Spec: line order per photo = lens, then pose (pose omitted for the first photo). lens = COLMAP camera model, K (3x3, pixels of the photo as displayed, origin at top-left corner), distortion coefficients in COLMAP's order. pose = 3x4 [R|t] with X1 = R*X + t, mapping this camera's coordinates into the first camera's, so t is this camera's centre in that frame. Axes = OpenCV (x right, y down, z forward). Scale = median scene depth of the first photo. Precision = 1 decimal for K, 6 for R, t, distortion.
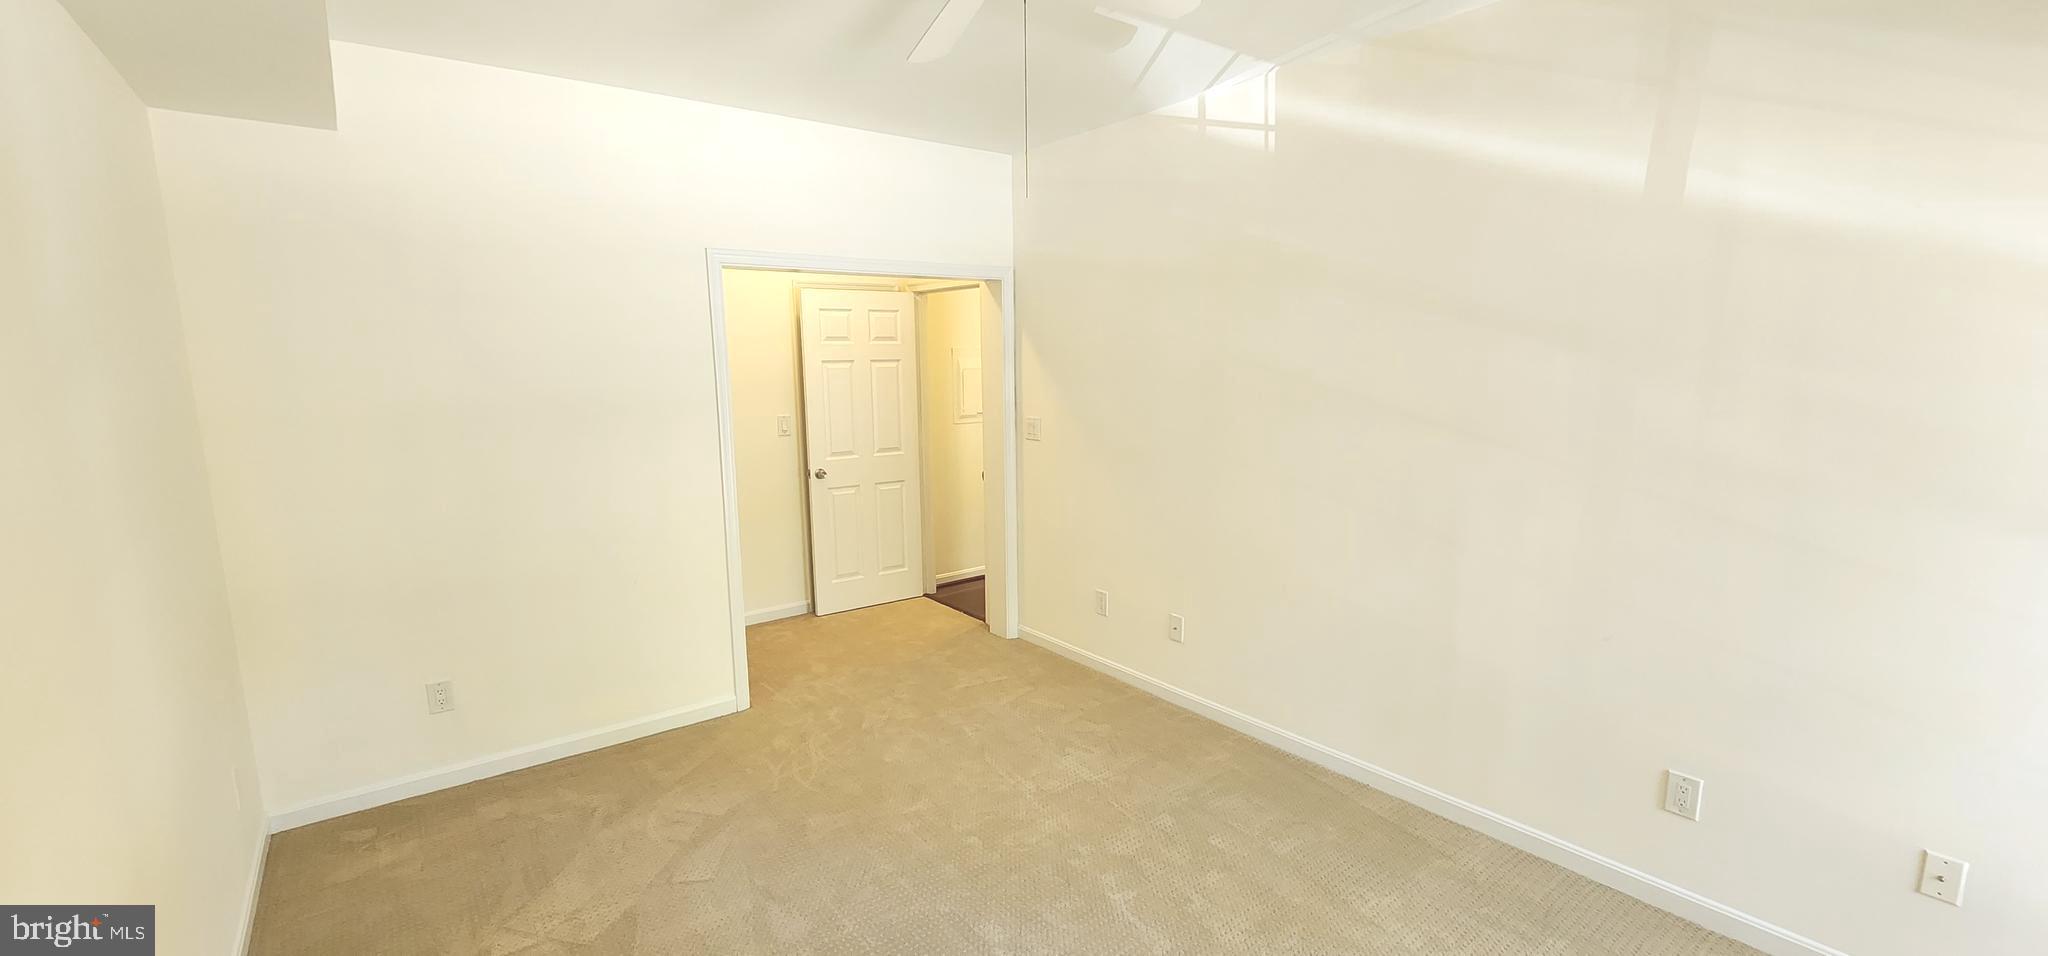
lens RADIAL K [[844.3, 0, 1015.8], [0, 844.3, 475.7], [0, 0, 1]] dist [0.002307, 0.000434]
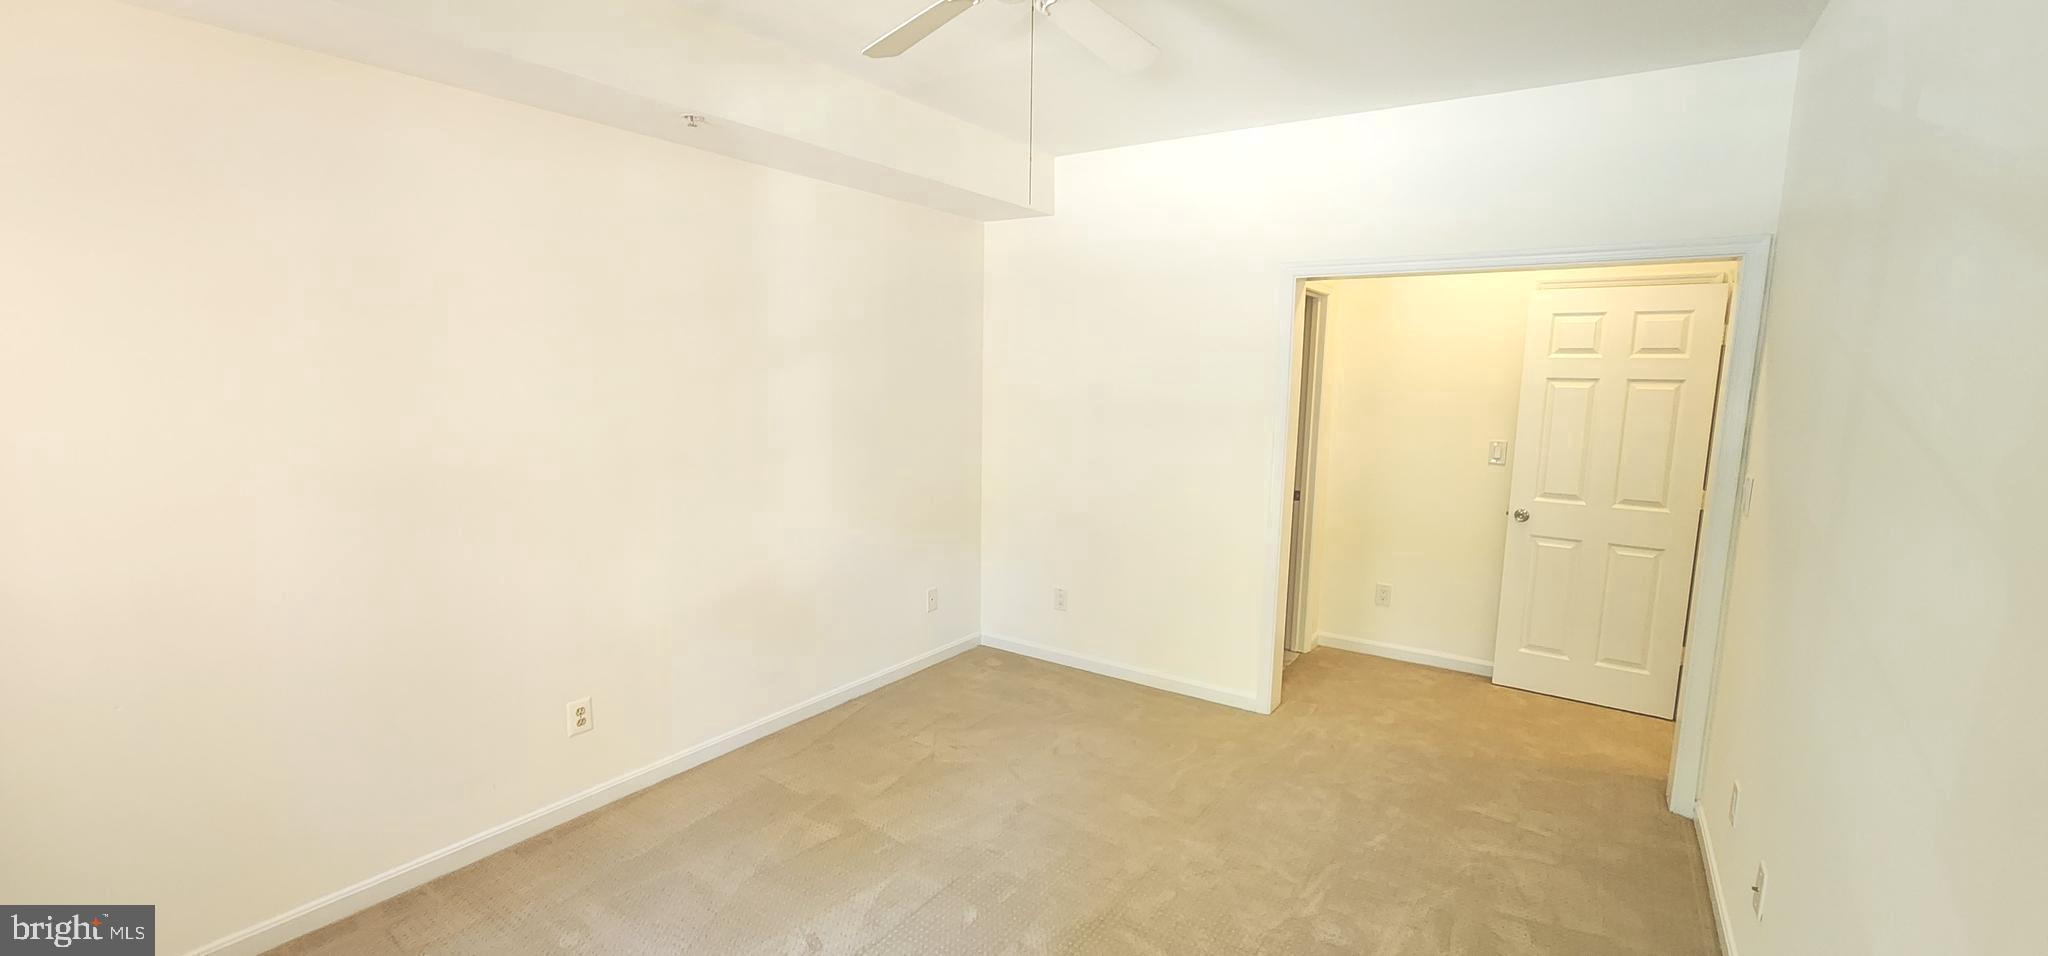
lens RADIAL K [[844.3, 0, 1018.4], [0, 844.3, 481.9], [0, 0, 1]] dist [0.002307, 0.000434]
pose [[0.322270, 0.145244, -0.935439, 0.389040], [-0.155533, 0.982855, 0.099024, -0.041119], [0.933784, 0.113579, 0.339335, 0.273876]]
